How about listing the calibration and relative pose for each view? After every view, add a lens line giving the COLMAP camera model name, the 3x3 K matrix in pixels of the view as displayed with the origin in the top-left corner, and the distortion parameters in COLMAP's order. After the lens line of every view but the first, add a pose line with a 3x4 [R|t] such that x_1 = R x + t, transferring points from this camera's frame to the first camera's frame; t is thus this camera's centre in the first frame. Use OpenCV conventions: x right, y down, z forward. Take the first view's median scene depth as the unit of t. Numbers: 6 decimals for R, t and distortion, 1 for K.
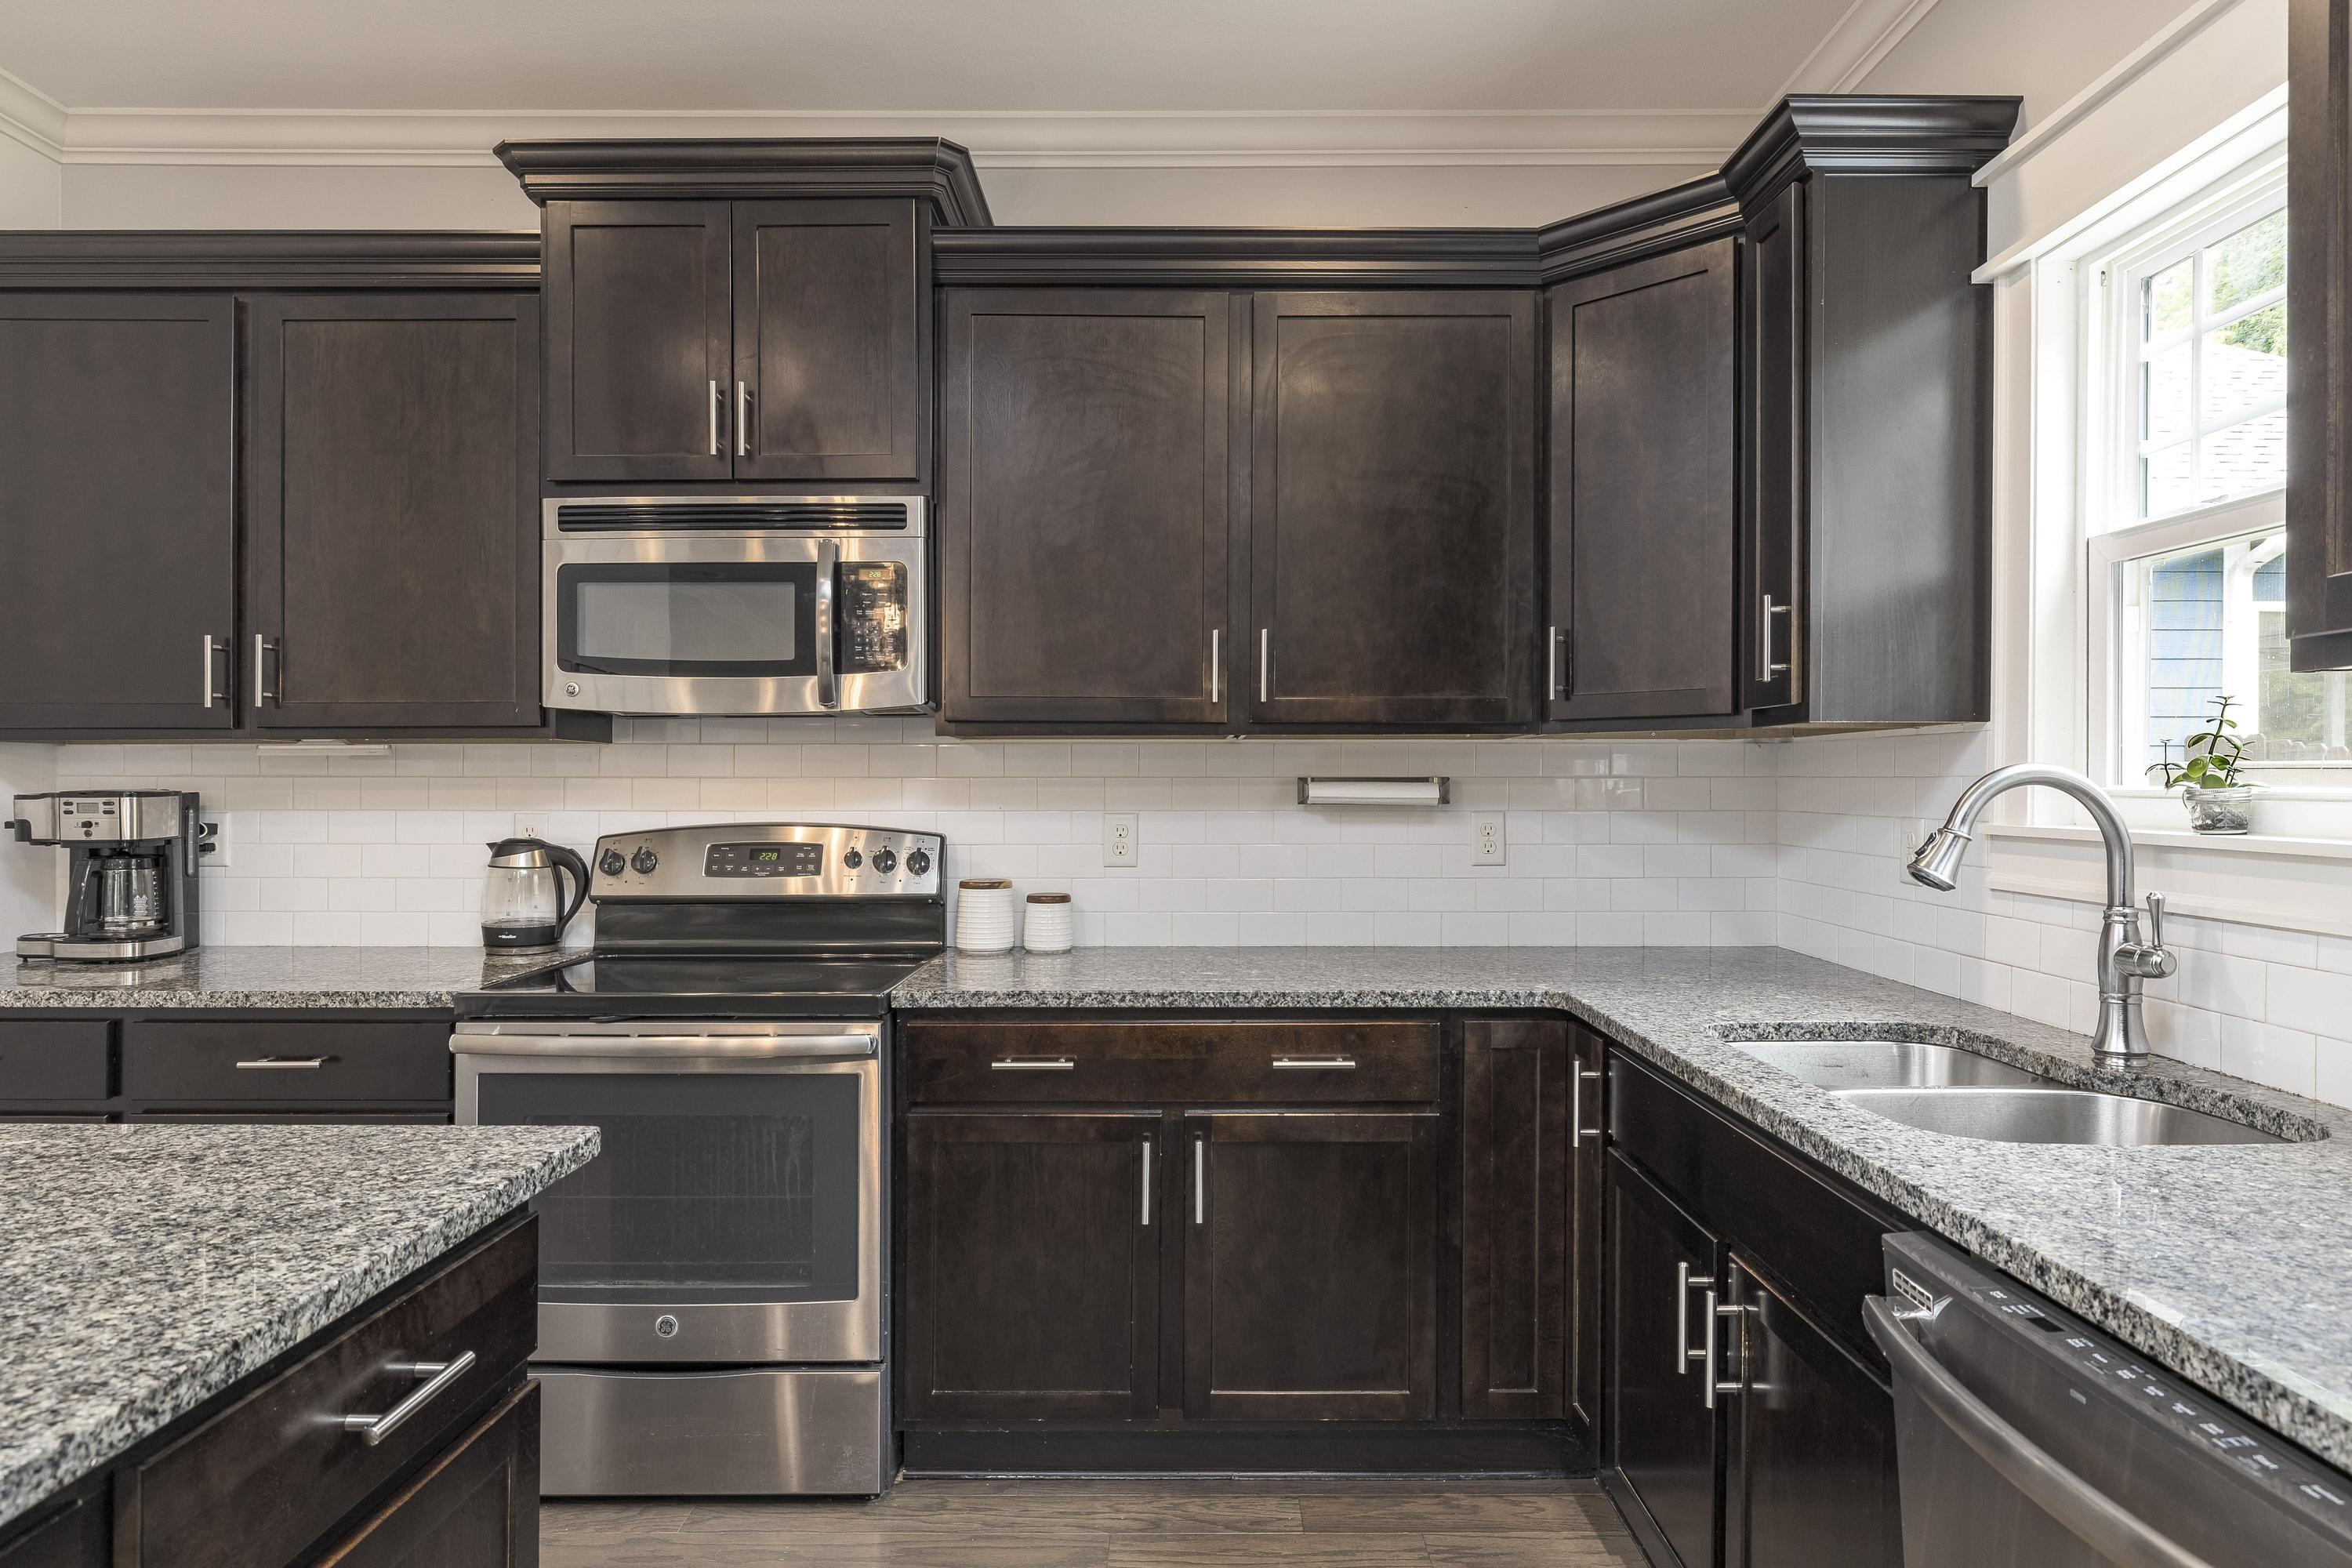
lens RADIAL K [[1419.3, 0, 1180.3], [0, 1419.3, 796.4], [0, 0, 1]] dist [0.001905, 0.000828]
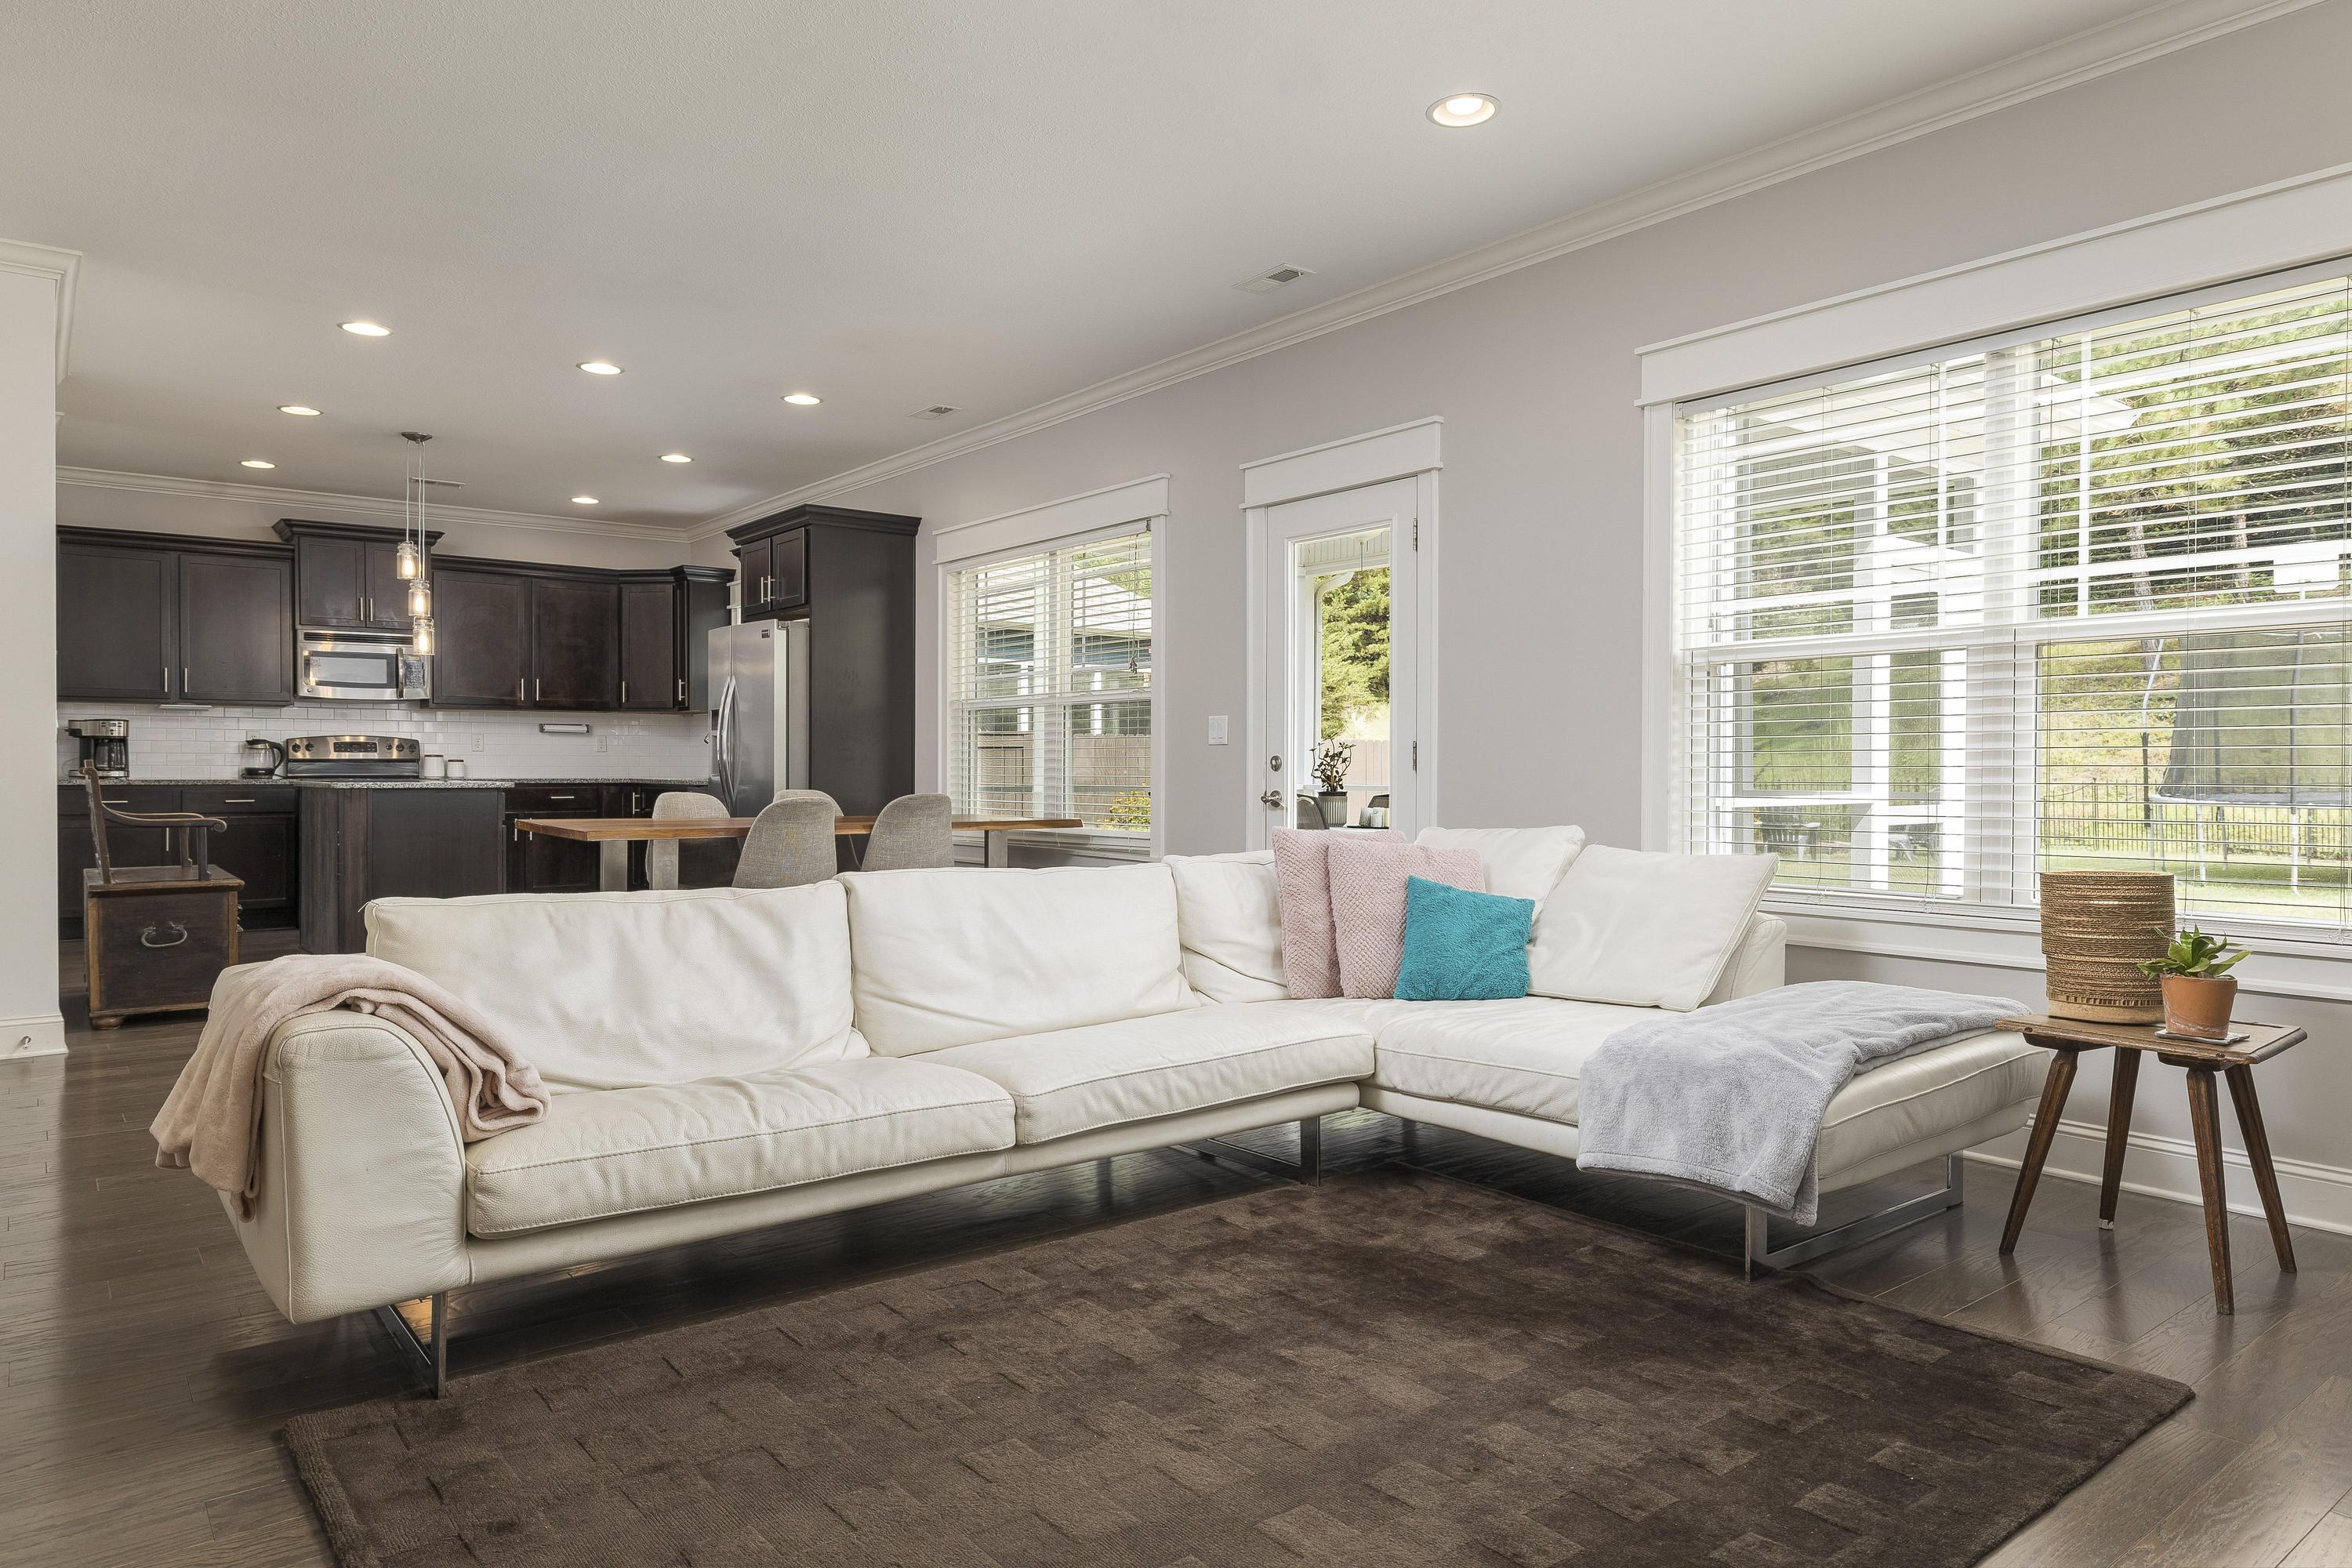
lens RADIAL K [[1476.5, 0, 1187.9], [0, 1476.5, 774.2], [0, 0, 1]] dist [0.001028, -0.001849]
pose [[0.782326, -0.003530, 0.622859, -0.950316], [0.004935, 0.999988, -0.000530, 0.124772], [-0.622849, 0.003488, 0.782334, -2.816927]]
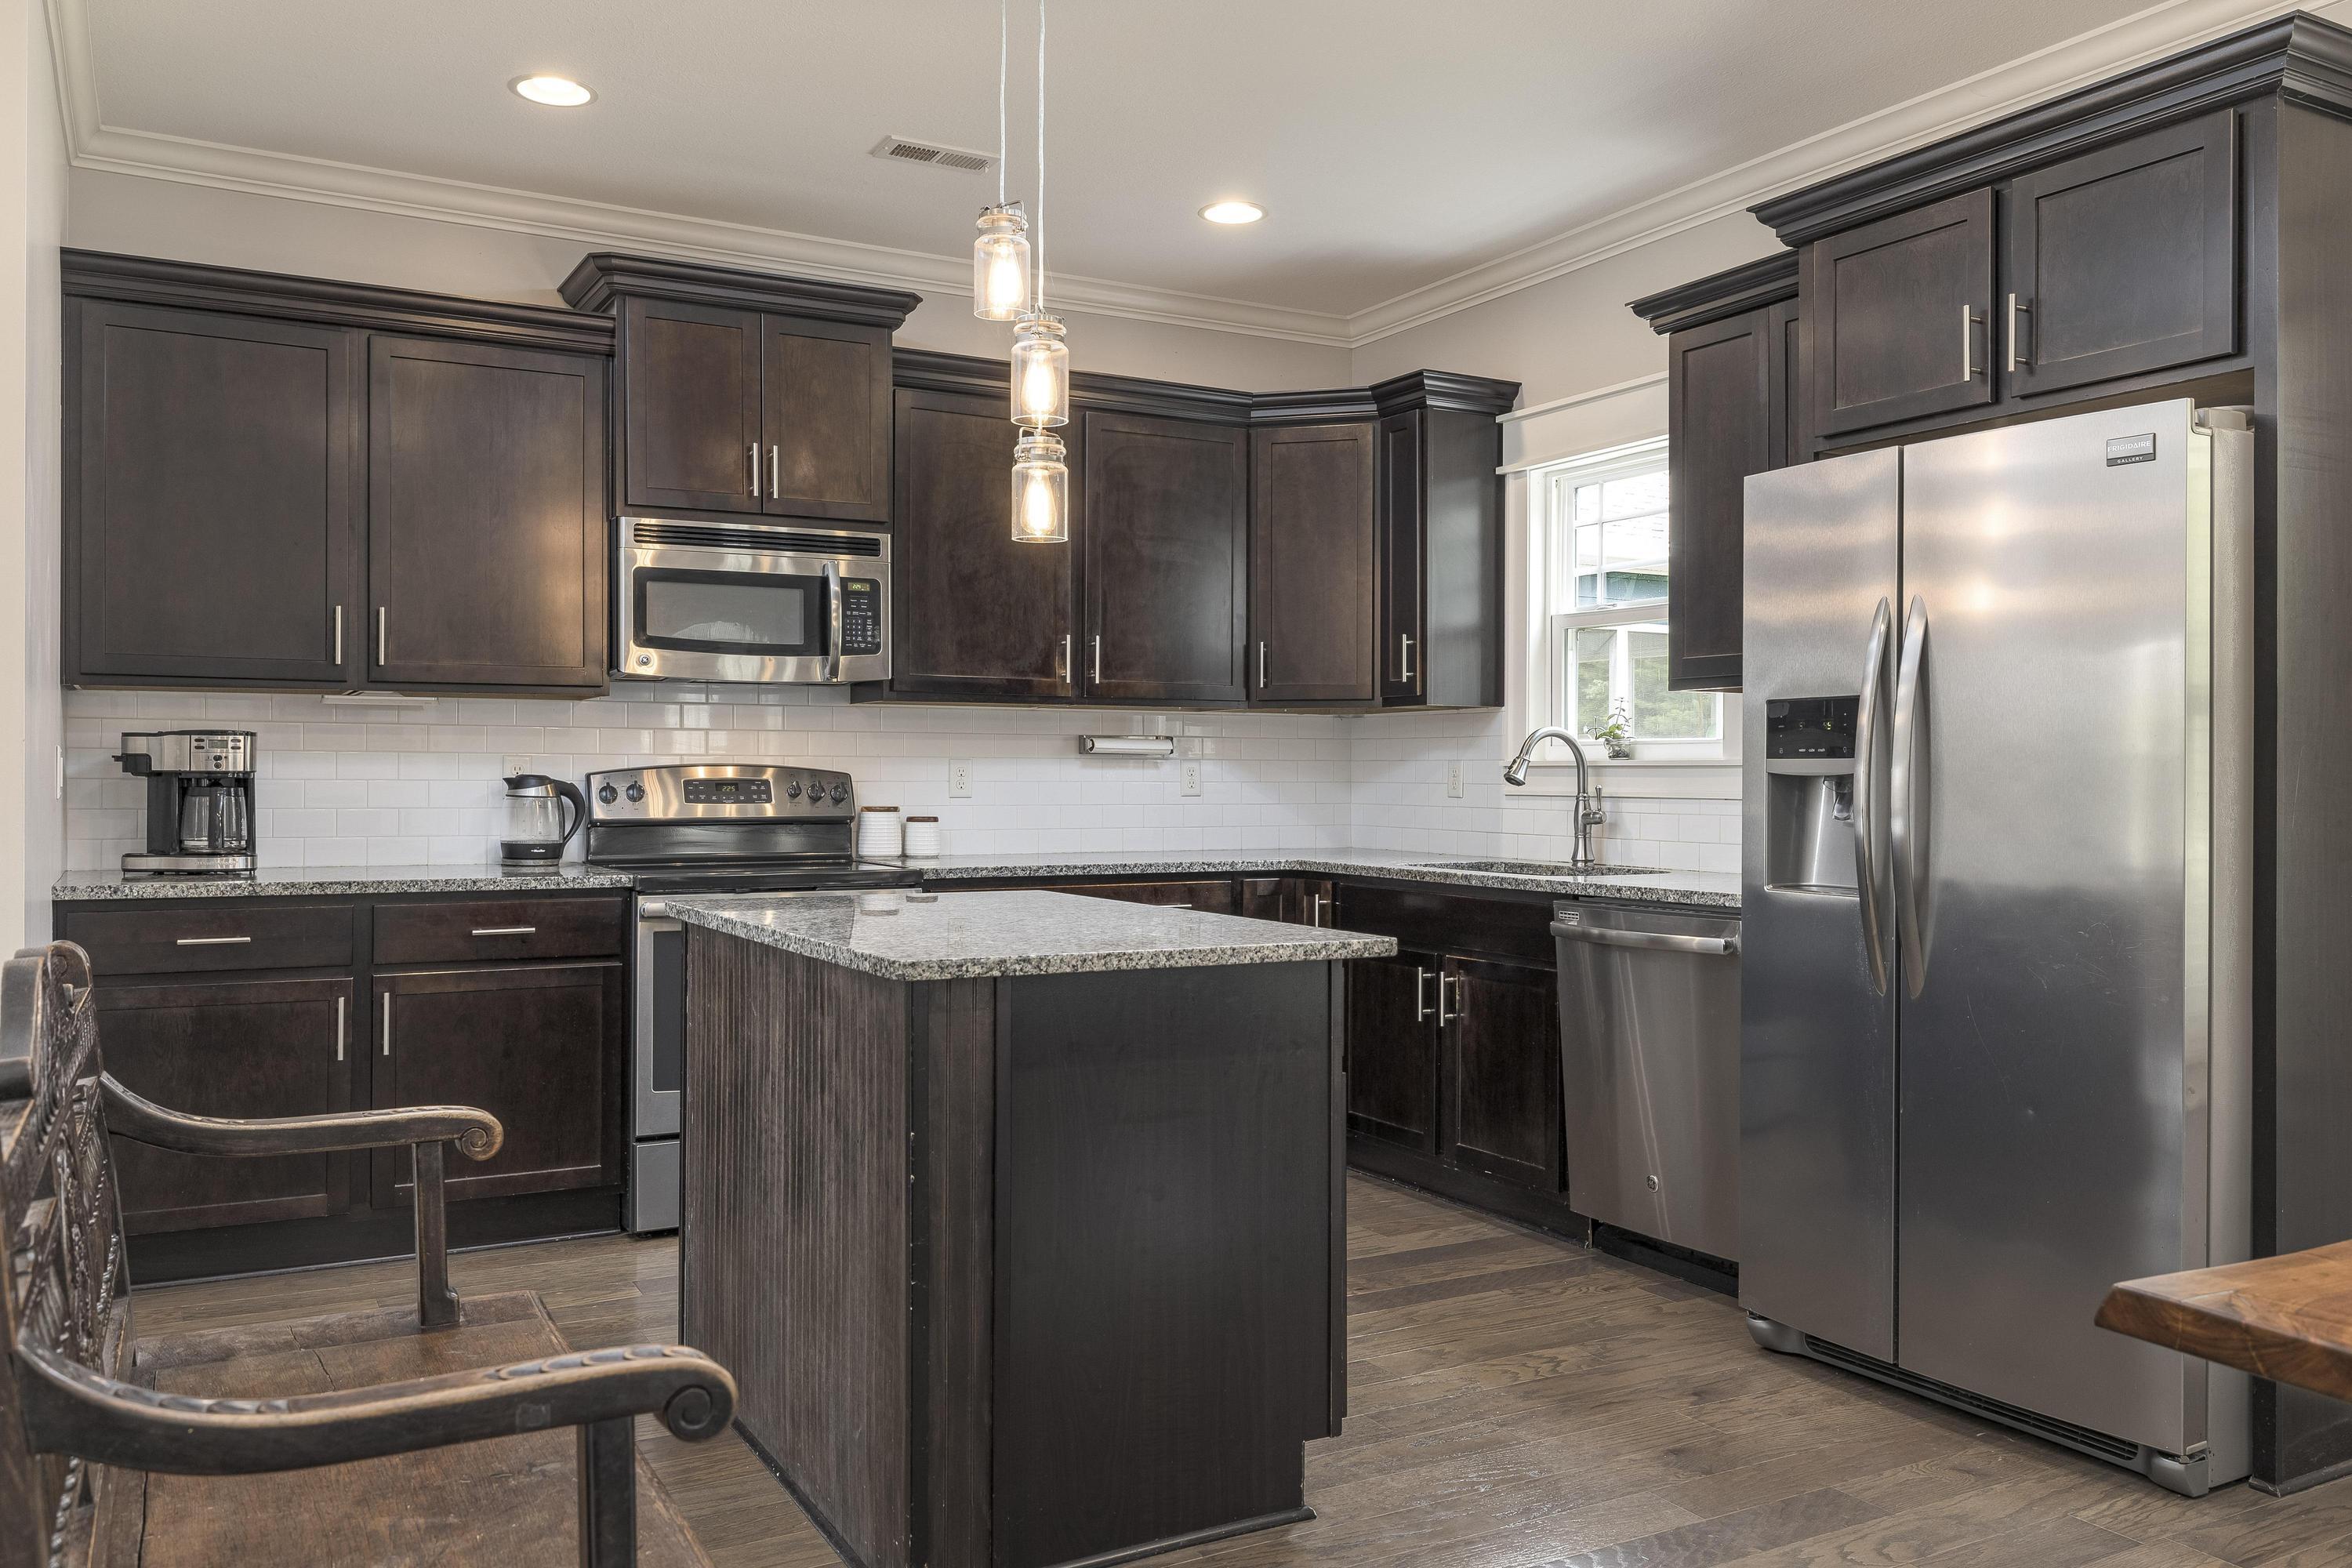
lens RADIAL K [[1825.5, 0, 1176.0], [0, 1825.5, 784.0], [0, 0, 1]] dist [-0.002655, -0.009940]
pose [[0.873389, 0.001383, 0.487021, -0.831370], [0.000873, 0.999990, -0.004406, 0.050458], [-0.487022, 0.004273, 0.873379, -0.758647]]
